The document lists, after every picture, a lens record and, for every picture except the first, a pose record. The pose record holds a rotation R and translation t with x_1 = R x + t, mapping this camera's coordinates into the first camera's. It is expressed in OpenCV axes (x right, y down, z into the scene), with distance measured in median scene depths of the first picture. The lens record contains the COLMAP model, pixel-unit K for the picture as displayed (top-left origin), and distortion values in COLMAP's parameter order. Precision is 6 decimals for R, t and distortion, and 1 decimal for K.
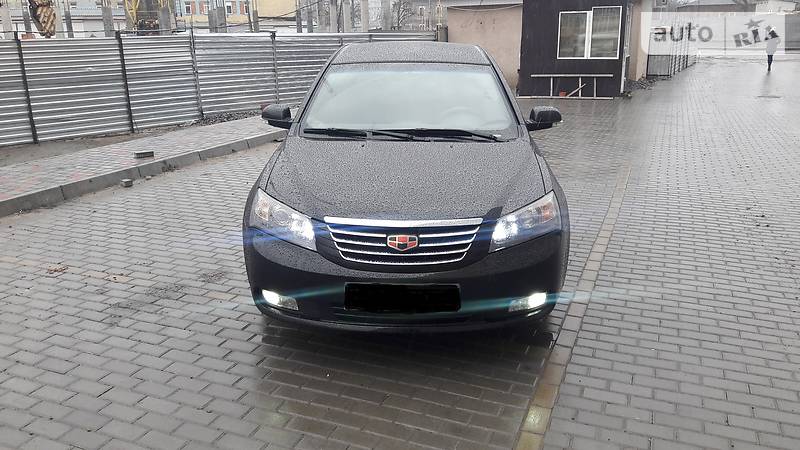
lens RADIAL K [[658.2, 0, 410.5], [0, 658.2, 223.9], [0, 0, 1]] dist [0.059580, -0.106253]
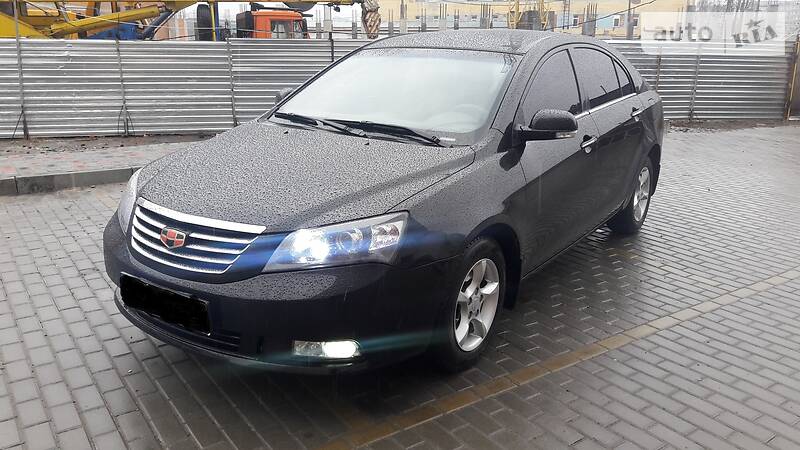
lens RADIAL K [[658.2, 0, 410.5], [0, 658.2, 223.9], [0, 0, 1]] dist [0.059580, -0.106253]
pose [[0.841916, 0.160422, -0.515211, 0.167892], [-0.170817, 0.984918, 0.027540, -0.016178], [0.511858, 0.064820, 0.856621, 0.104472]]
